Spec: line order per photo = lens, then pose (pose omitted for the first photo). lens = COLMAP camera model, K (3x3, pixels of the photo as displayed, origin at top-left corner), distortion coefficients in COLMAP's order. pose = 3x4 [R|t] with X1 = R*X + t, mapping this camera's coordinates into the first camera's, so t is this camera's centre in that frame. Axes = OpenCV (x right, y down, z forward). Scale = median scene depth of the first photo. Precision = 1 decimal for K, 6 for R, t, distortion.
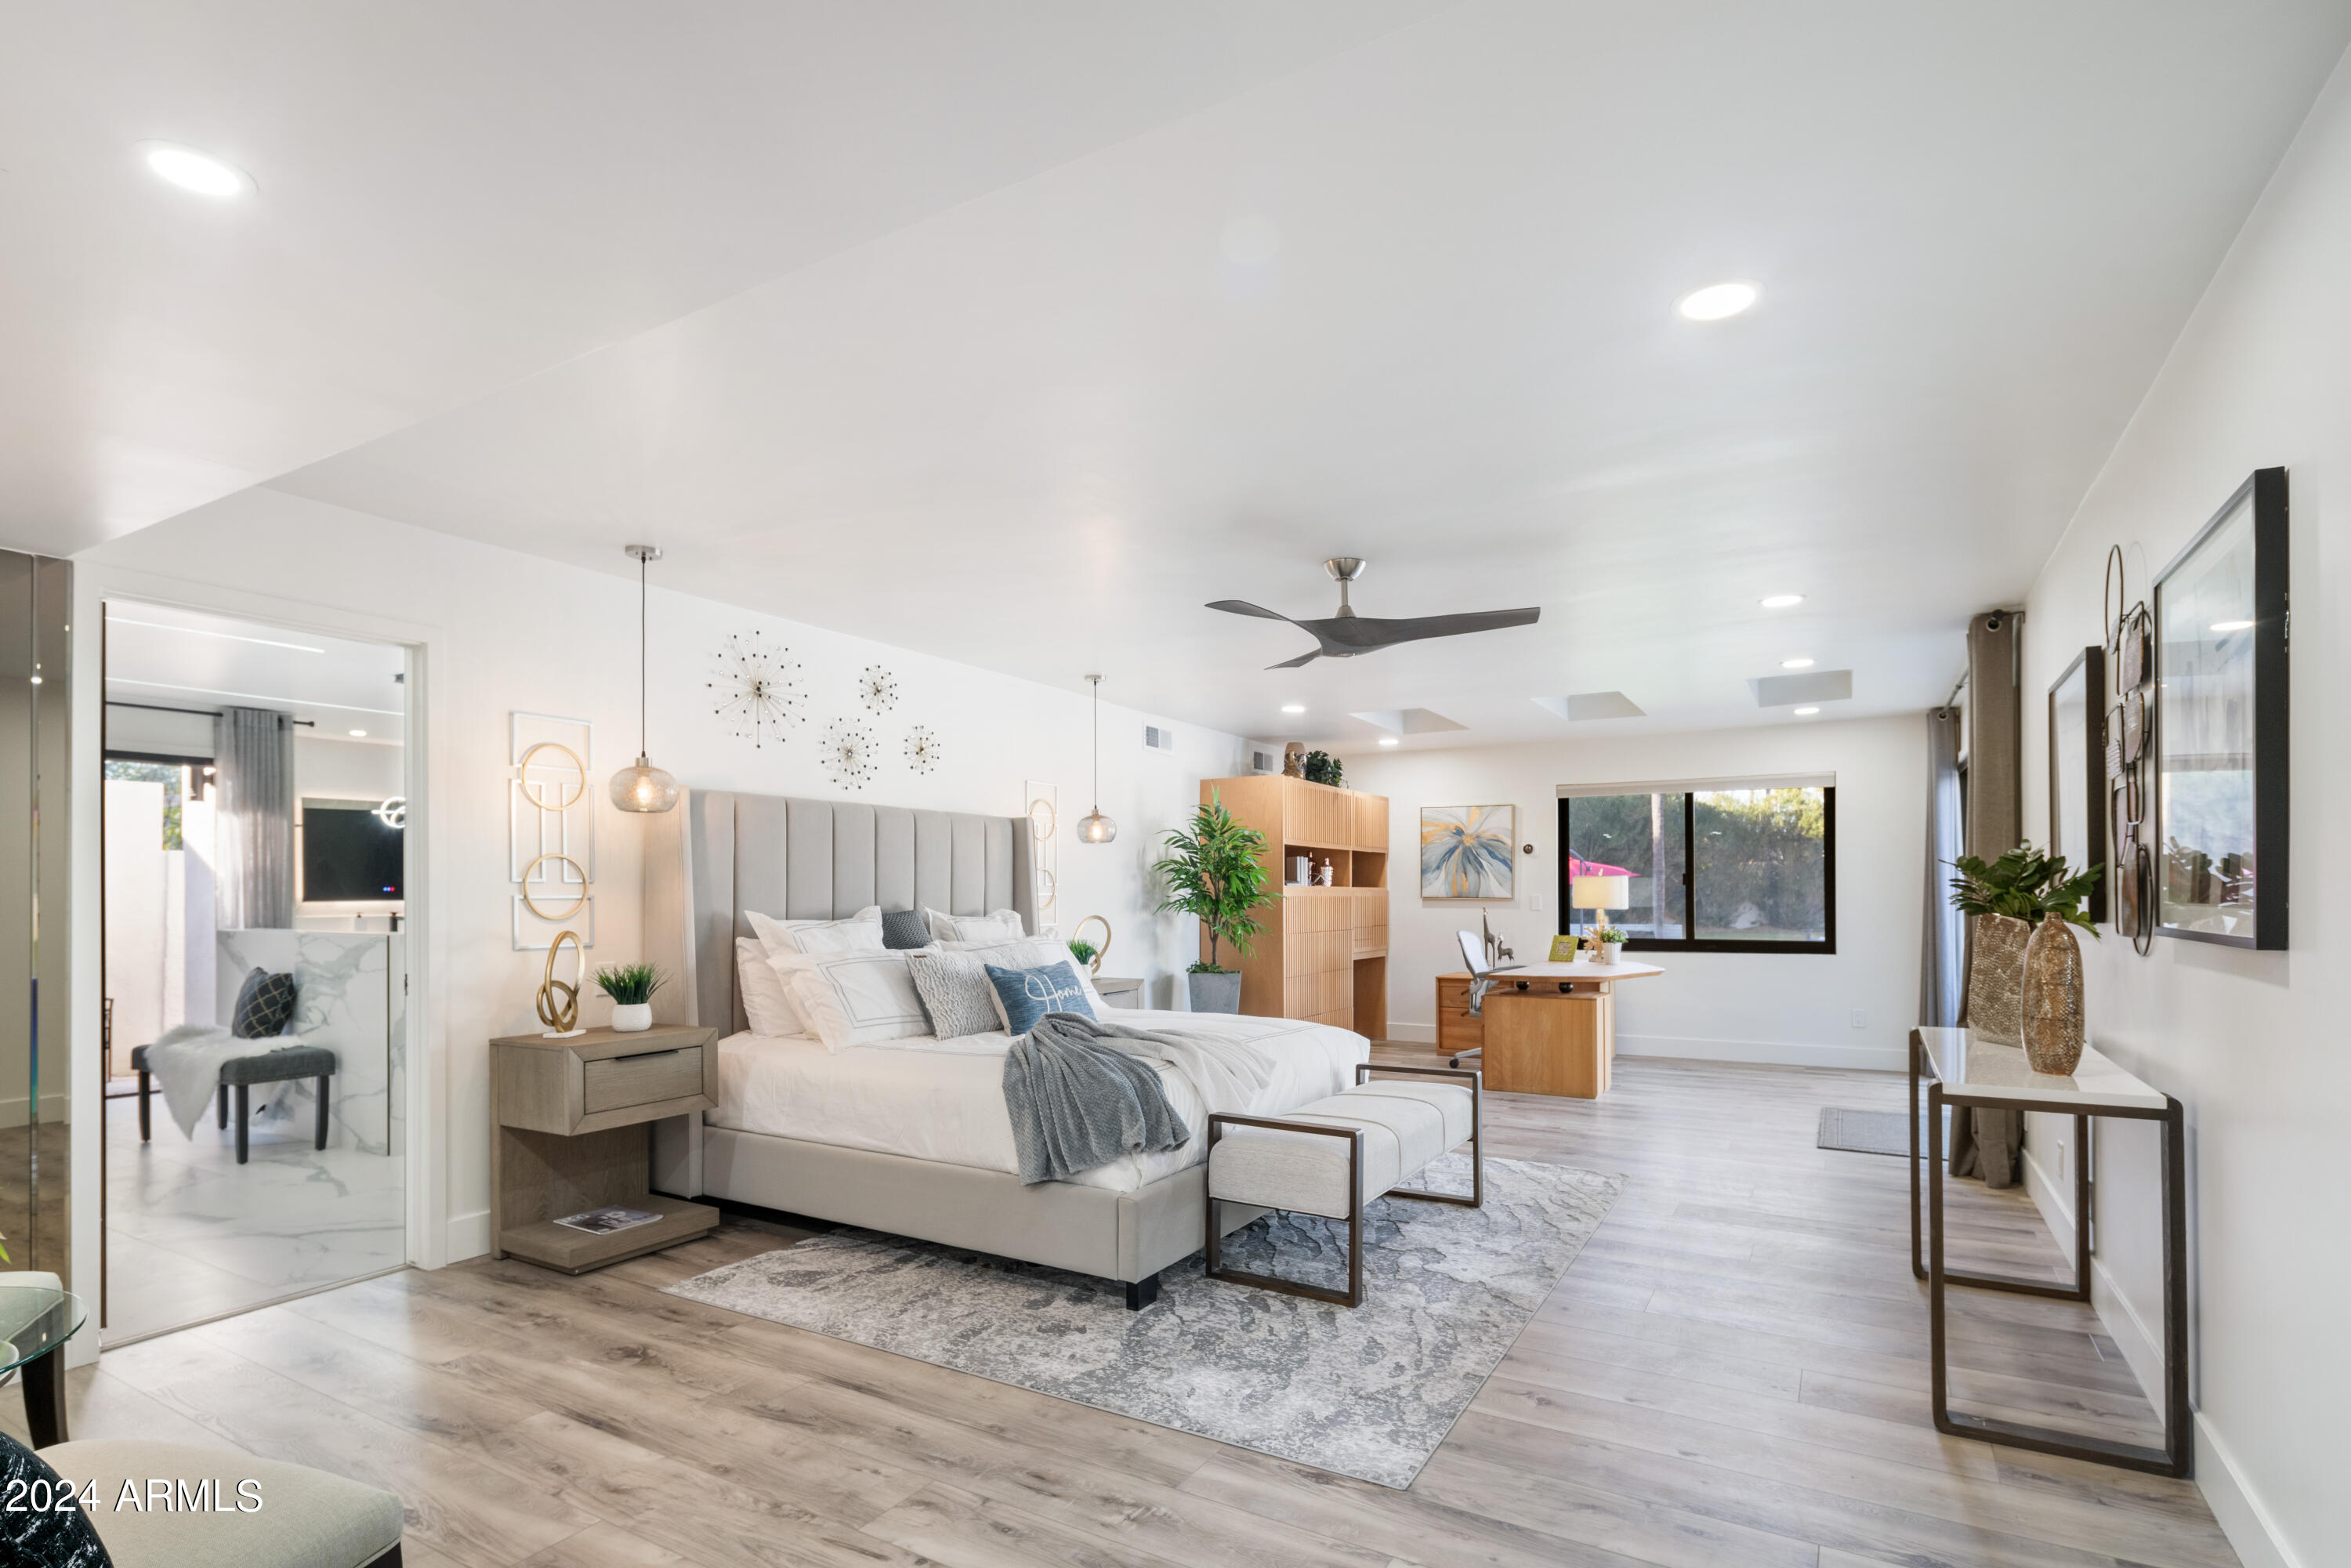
lens RADIAL K [[1154.3, 0, 1177.7], [0, 1154.3, 881.3], [0, 0, 1]] dist [0.001033, -0.000207]
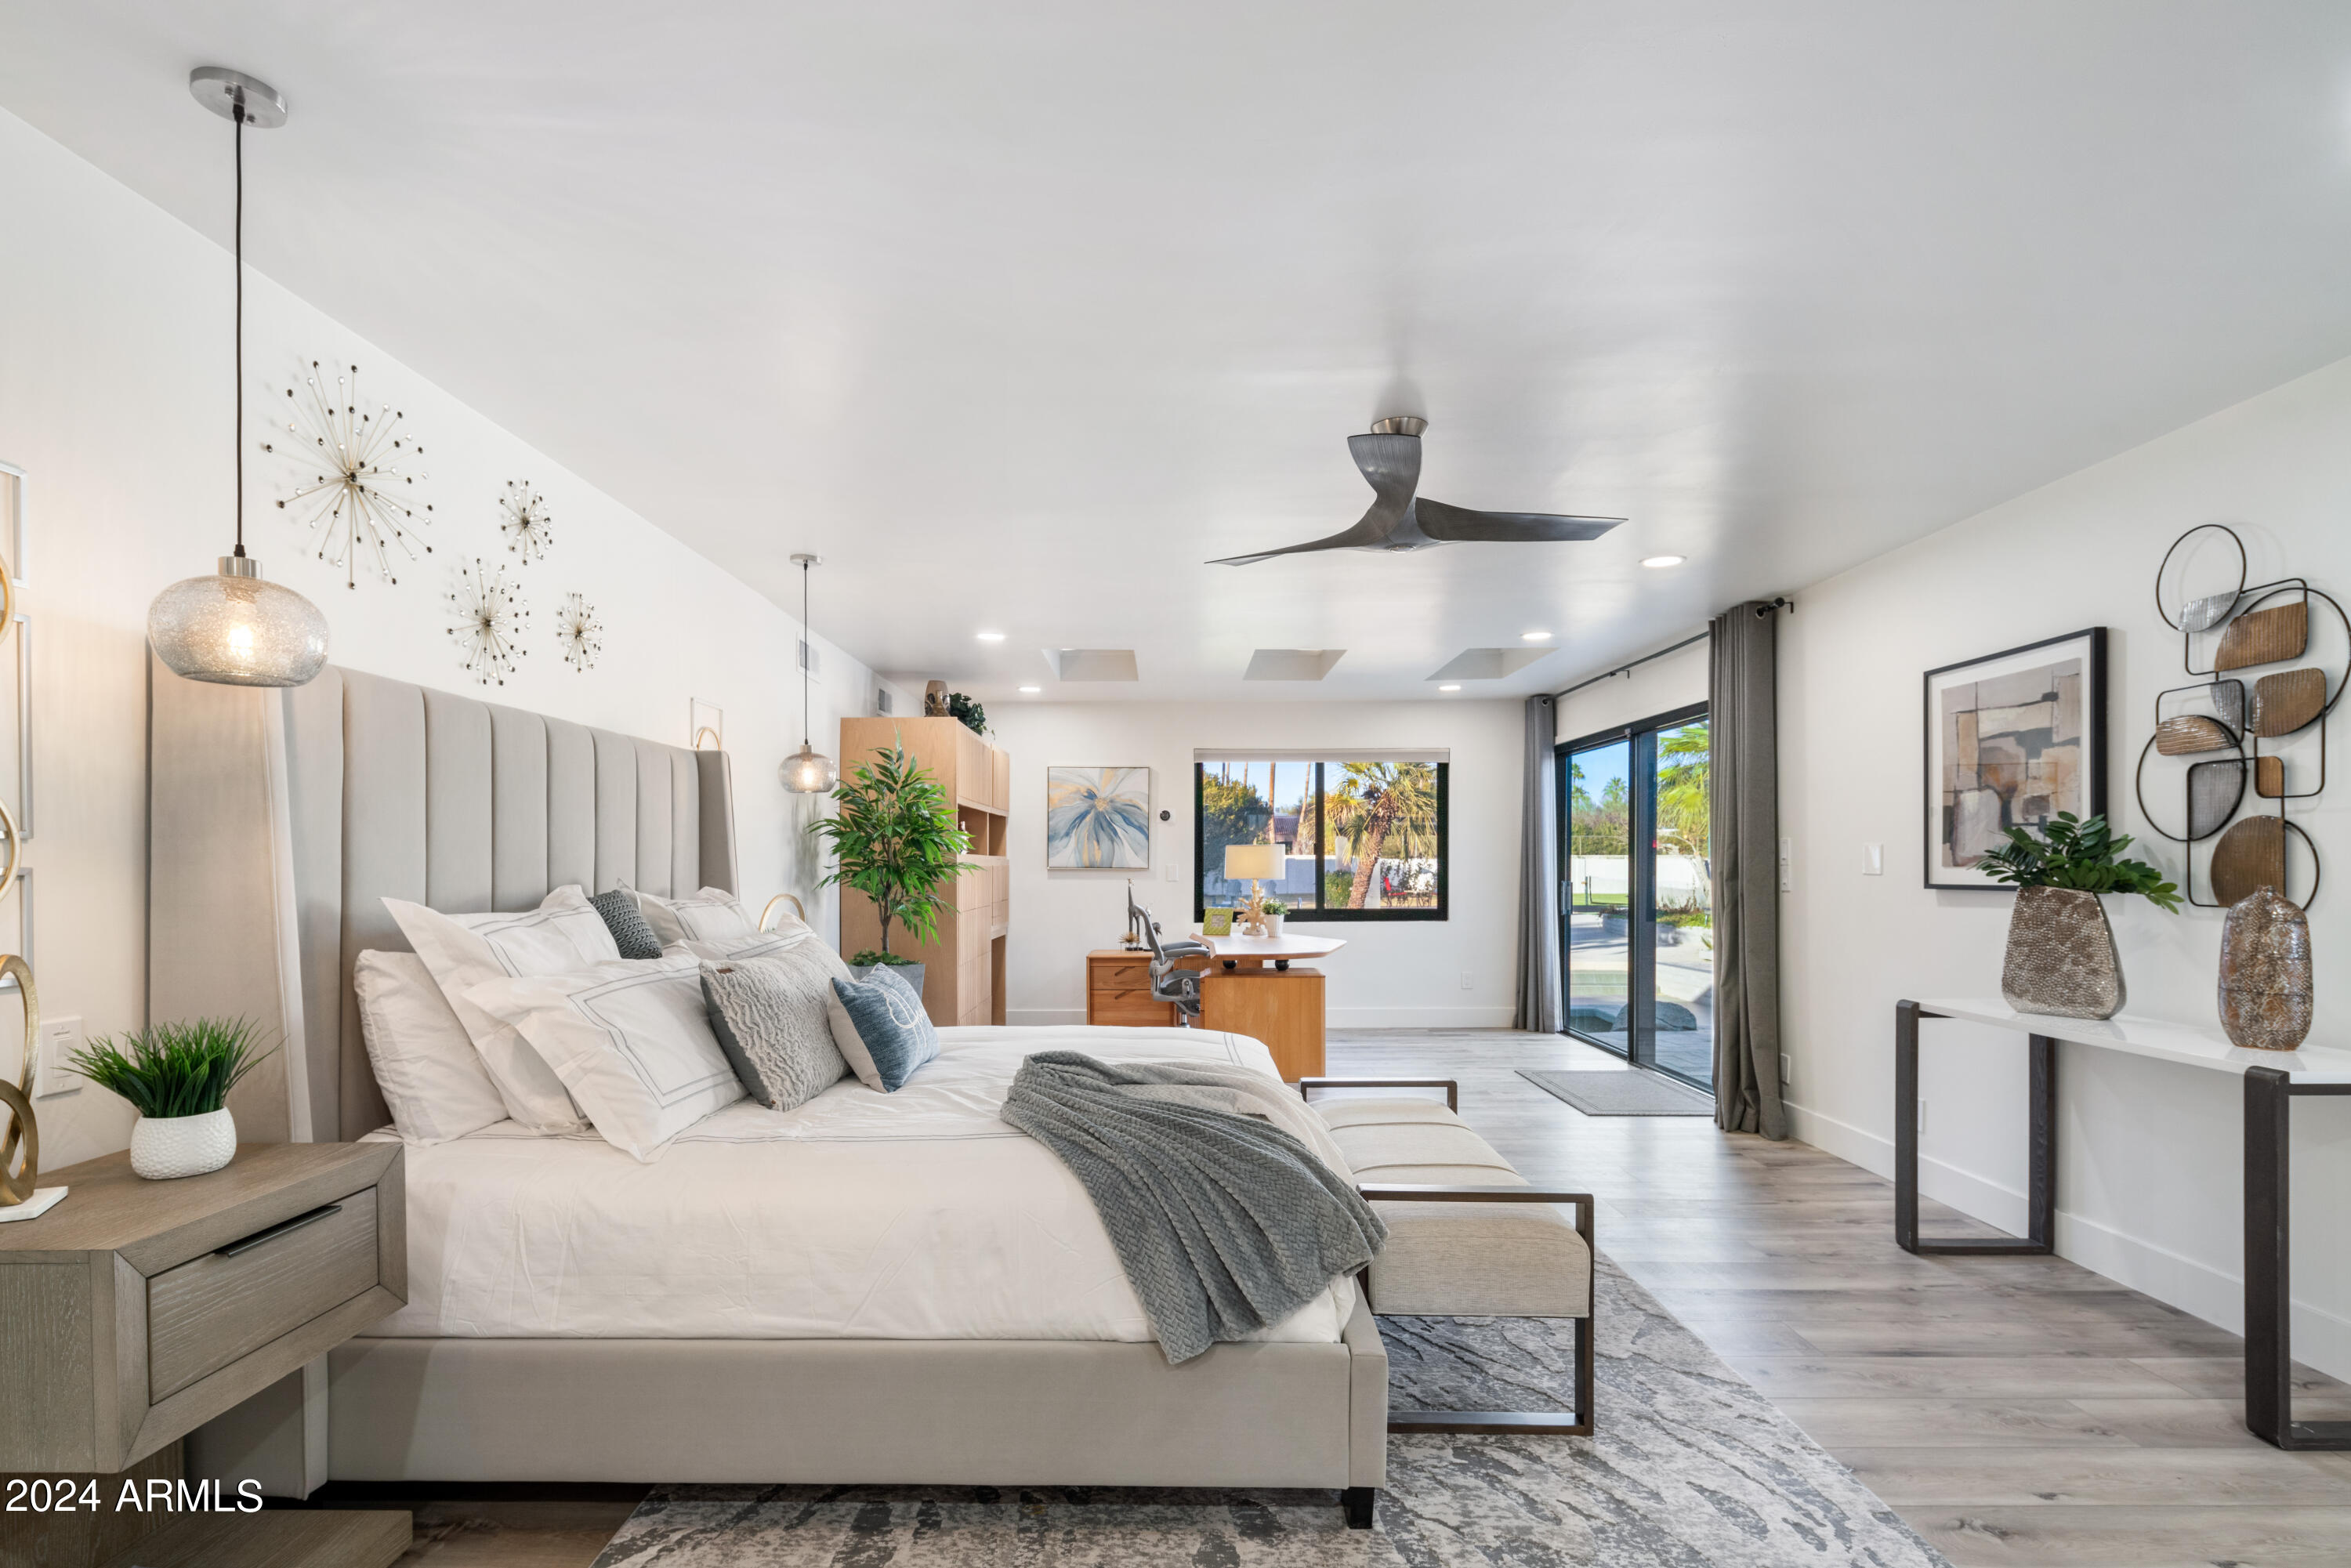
lens RADIAL K [[1156.0, 0, 1169.5], [0, 1156.0, 866.5], [0, 0, 1]] dist [0.004596, -0.009265]
pose [[0.863882, -0.000961, 0.503693, -0.297236], [-0.006156, 0.999903, 0.012466, 0.002673], [-0.503656, -0.013870, 0.863793, 0.342201]]
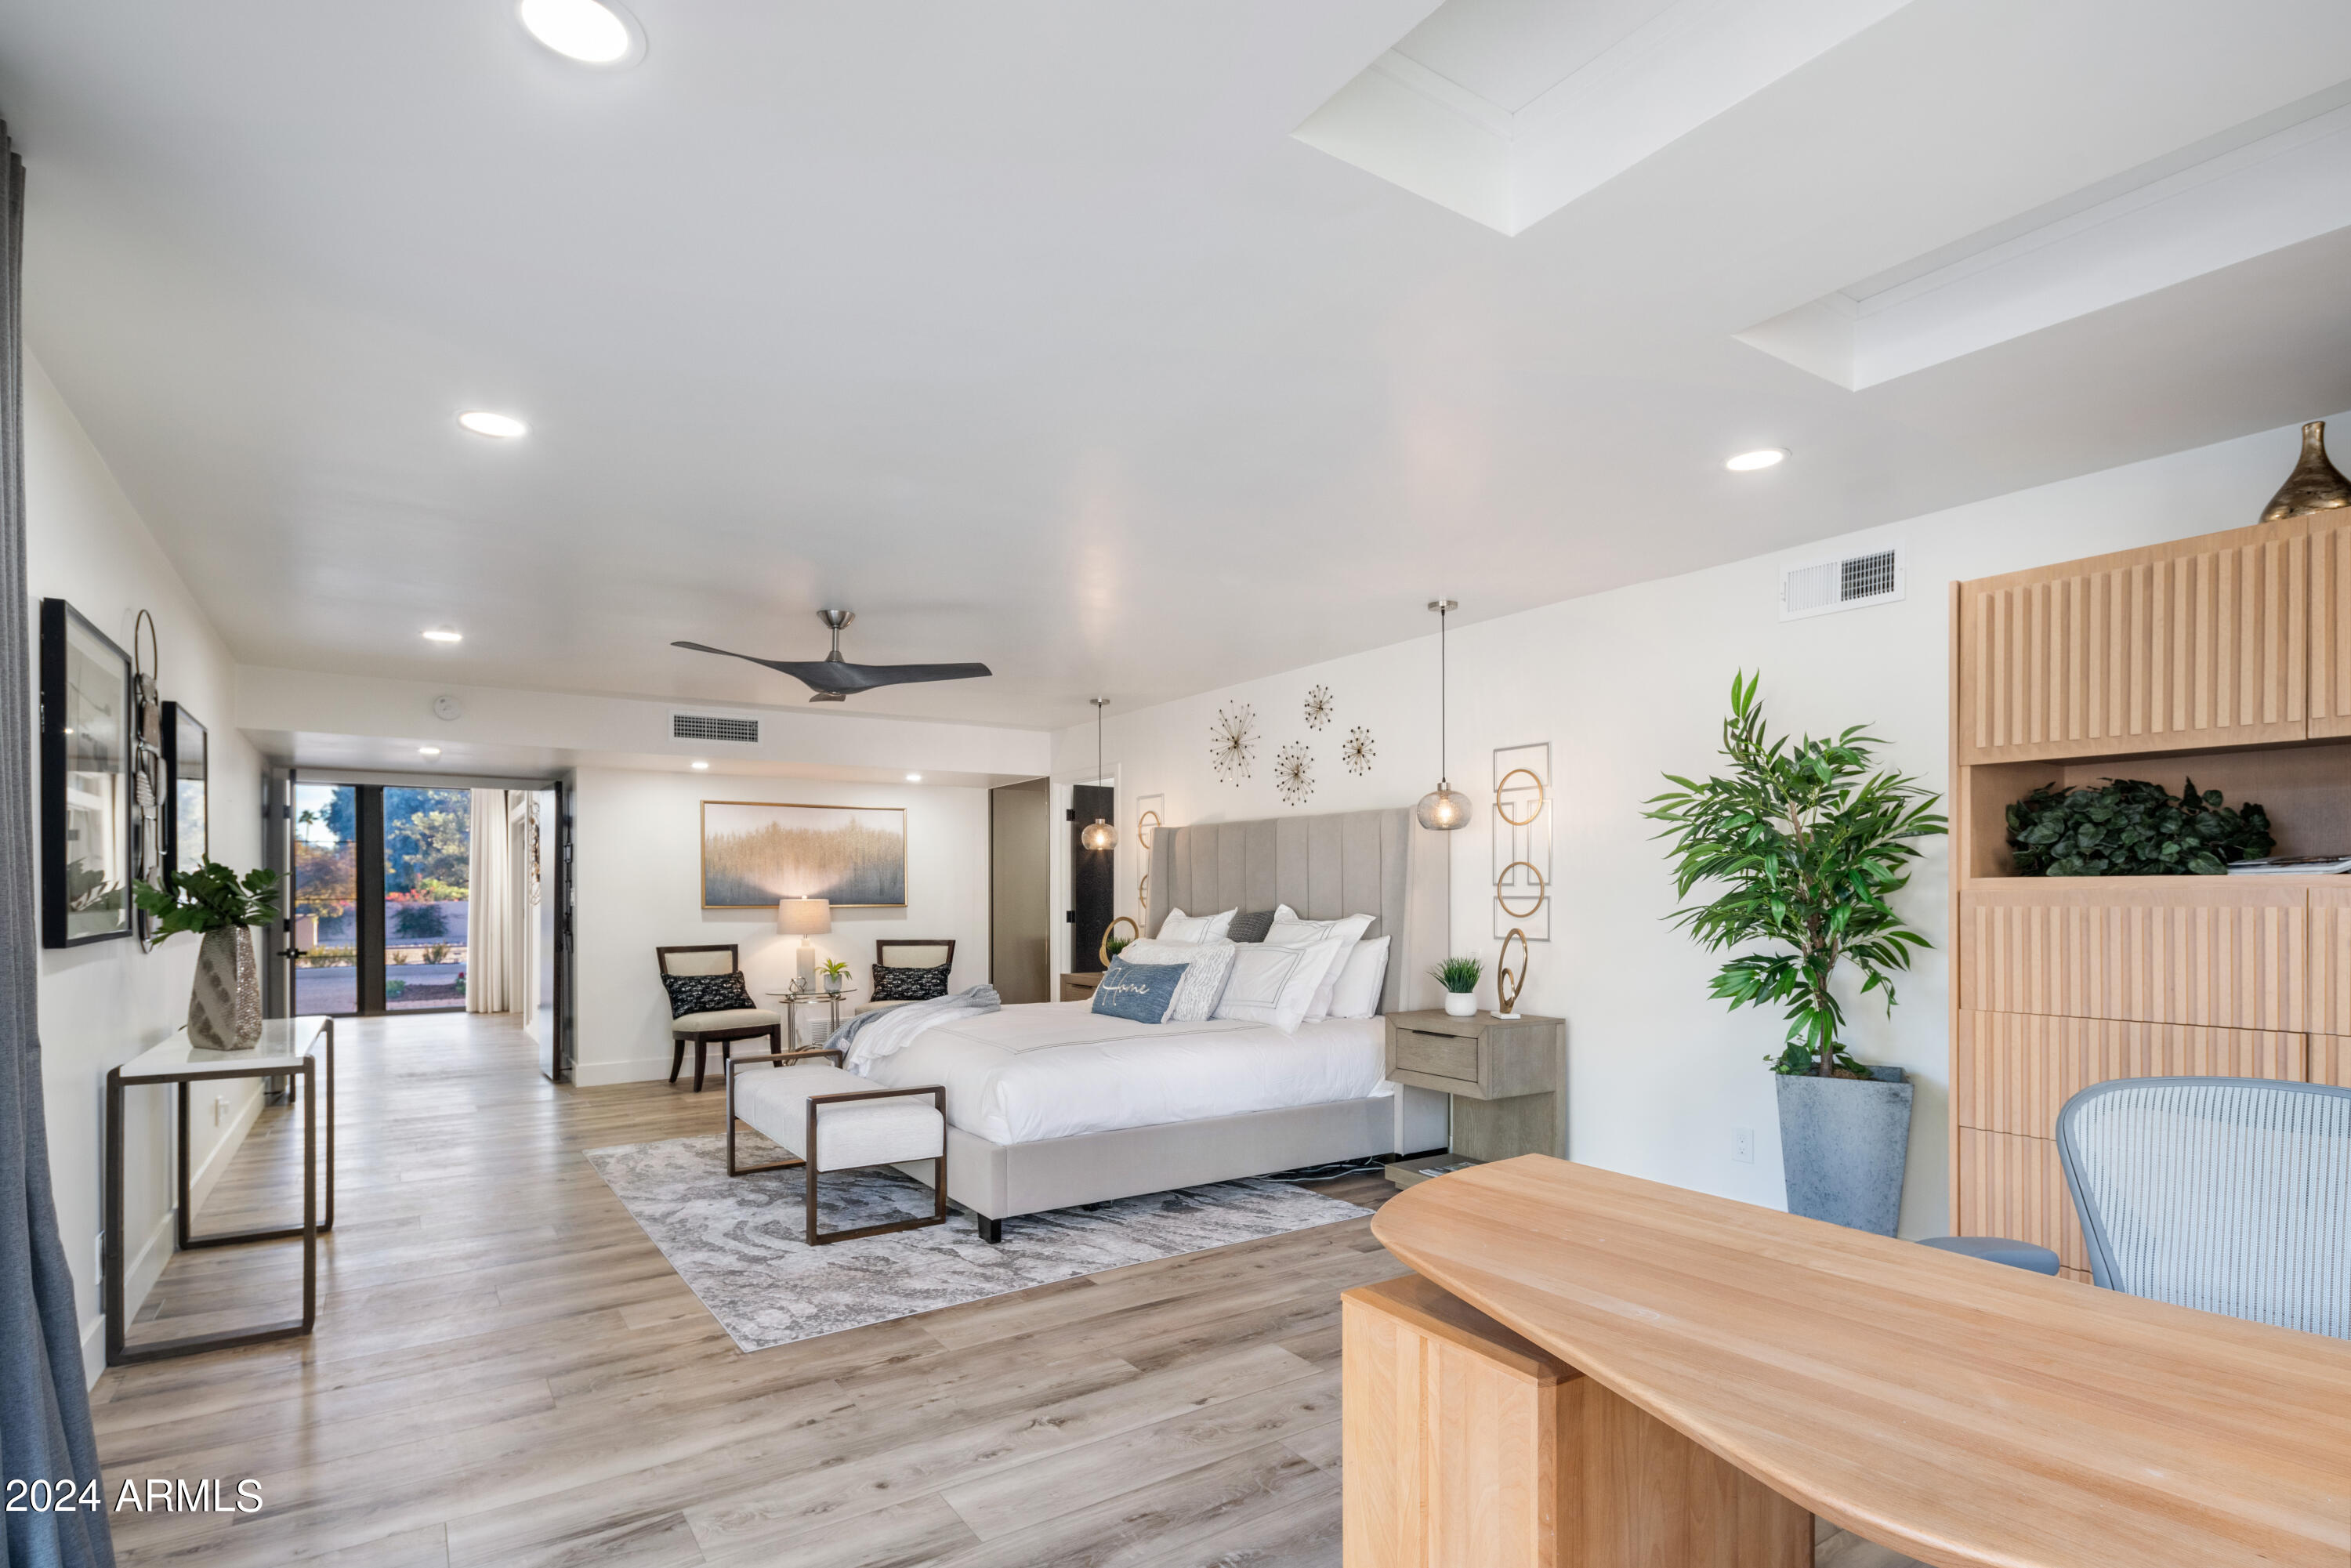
lens RADIAL K [[1154.3, 0, 1177.7], [0, 1154.3, 881.3], [0, 0, 1]] dist [0.001033, -0.000207]
pose [[-0.429221, -0.001064, -0.903199, 0.846409], [0.015614, 0.999841, -0.008598, 0.005796], [0.903064, -0.017793, -0.429136, 1.462392]]
